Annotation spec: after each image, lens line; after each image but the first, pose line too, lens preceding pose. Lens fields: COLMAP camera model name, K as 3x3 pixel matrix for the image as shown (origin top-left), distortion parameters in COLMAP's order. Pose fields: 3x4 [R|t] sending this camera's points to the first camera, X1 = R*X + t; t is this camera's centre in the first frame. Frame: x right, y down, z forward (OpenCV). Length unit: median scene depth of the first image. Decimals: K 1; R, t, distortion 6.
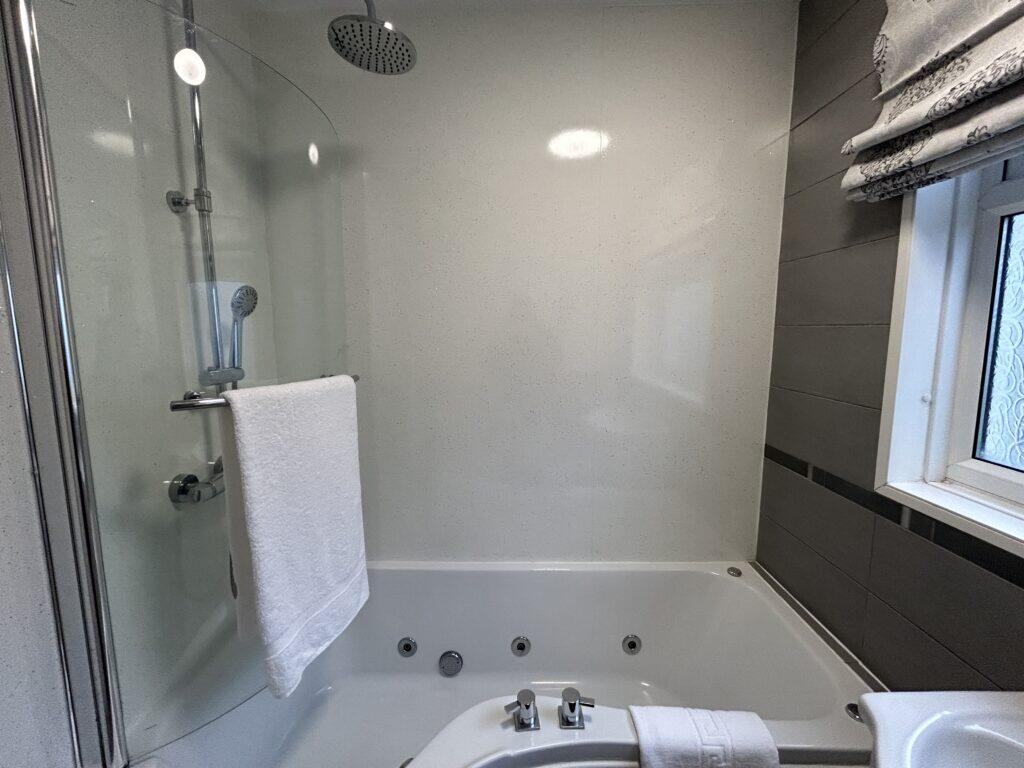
lens RADIAL K [[413.2, 0, 509.7], [0, 413.2, 386.2], [0, 0, 1]] dist [-0.004990, 0.000037]
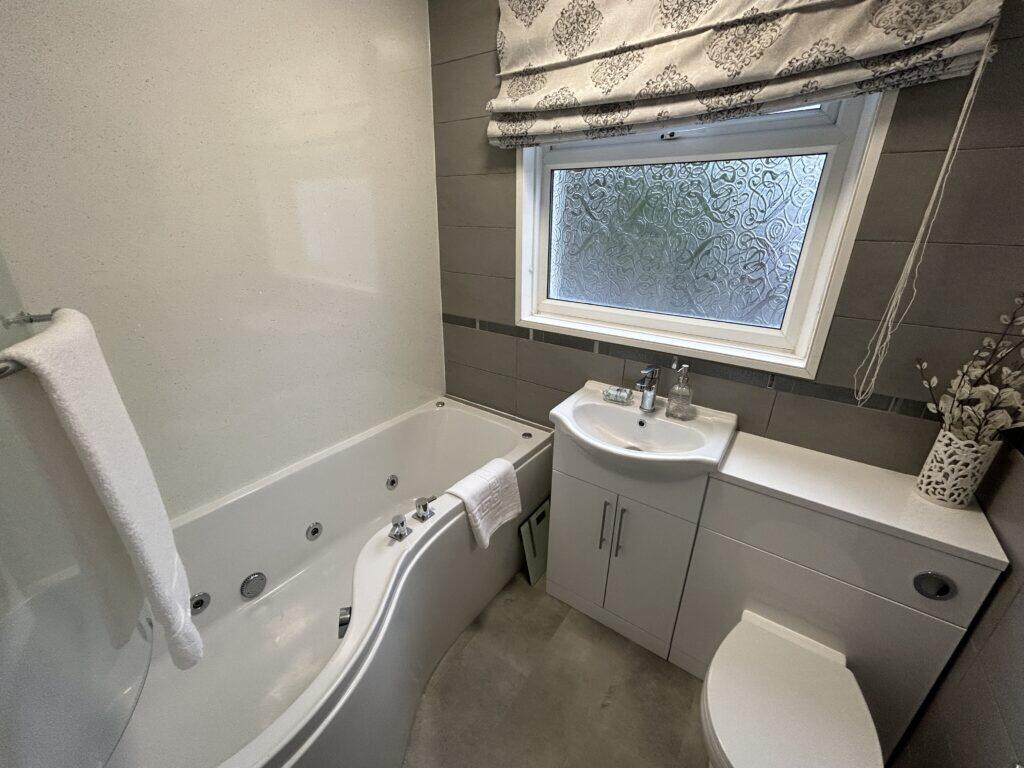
lens RADIAL K [[413.2, 0, 513.4], [0, 413.2, 383.5], [0, 0, 1]] dist [-0.004990, 0.000037]
pose [[0.558151, -0.291333, 0.776912, -0.643410], [0.090921, 0.952169, 0.291733, -0.034231], [-0.824743, -0.092193, 0.557942, -0.034912]]
